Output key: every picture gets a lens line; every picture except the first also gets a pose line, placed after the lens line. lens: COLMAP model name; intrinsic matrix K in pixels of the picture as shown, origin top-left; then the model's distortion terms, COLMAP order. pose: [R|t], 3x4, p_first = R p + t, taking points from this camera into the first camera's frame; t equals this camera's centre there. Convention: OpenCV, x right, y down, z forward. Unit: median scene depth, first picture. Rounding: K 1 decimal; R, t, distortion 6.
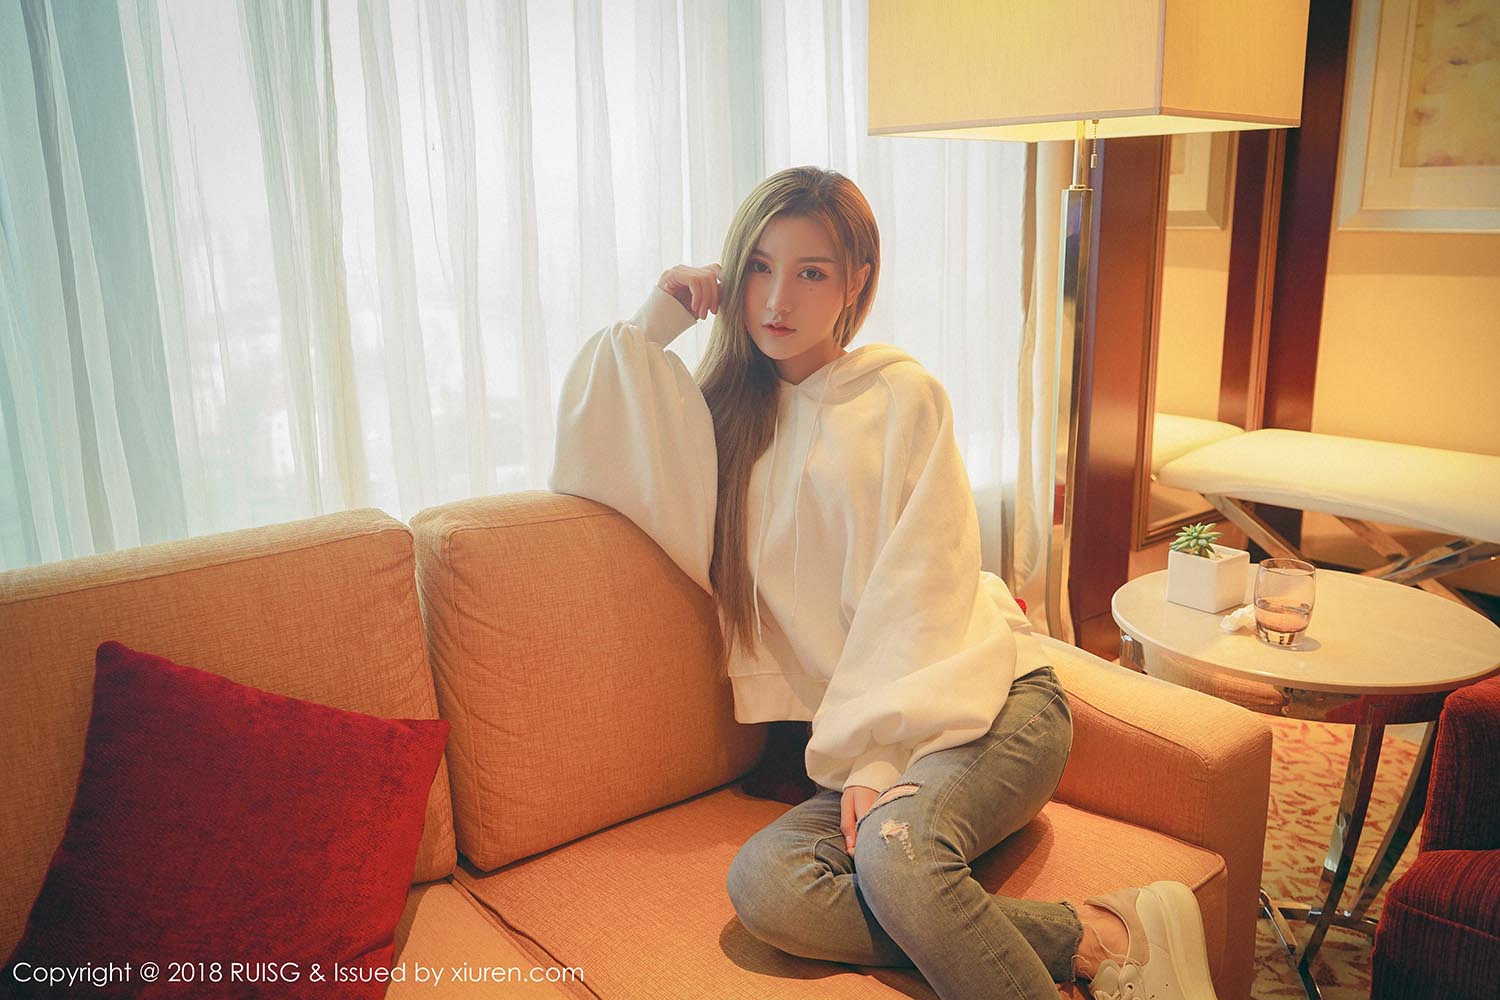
lens RADIAL K [[1261.2, 0, 750.0], [0, 1261.2, 500.0], [0, 0, 1]] dist [-0.006198, 0.007418]
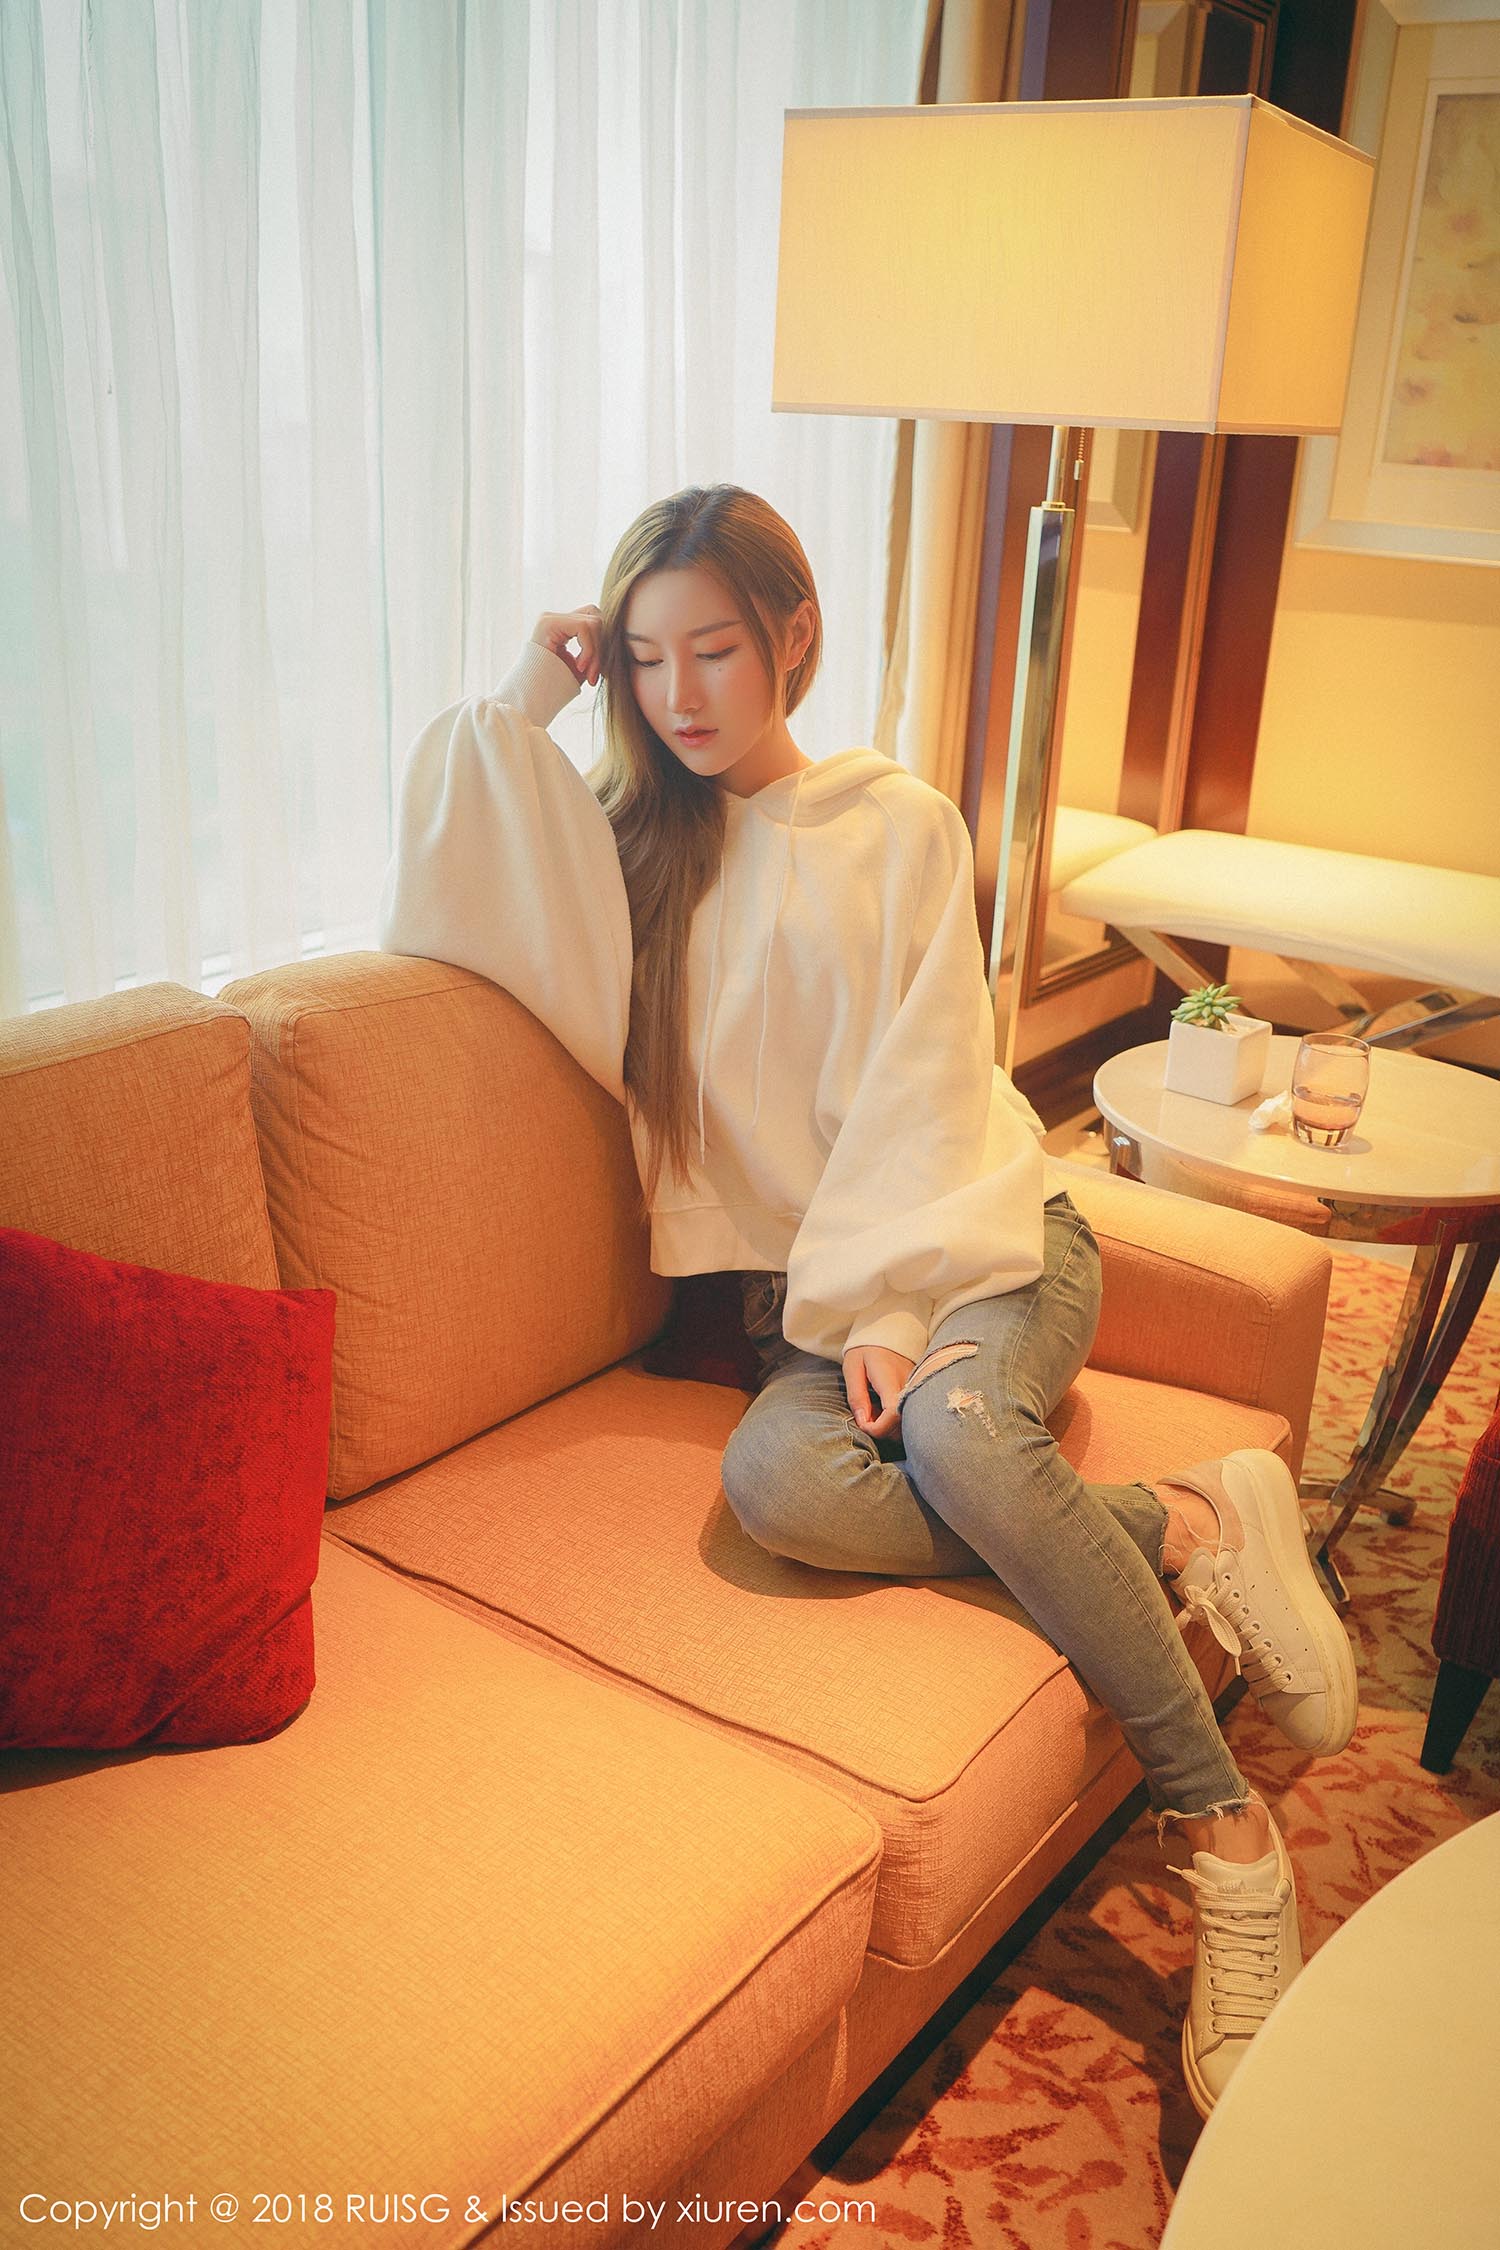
lens RADIAL K [[2096.4, 0, 750.0], [0, 2096.4, 1125.0], [0, 0, 1]] dist [-0.006125, -0.013692]
pose [[0.966095, -0.023075, 0.257153, -0.270211], [-0.004901, 0.994180, 0.107621, -0.036952], [-0.258140, -0.105232, 0.960359, -0.147877]]
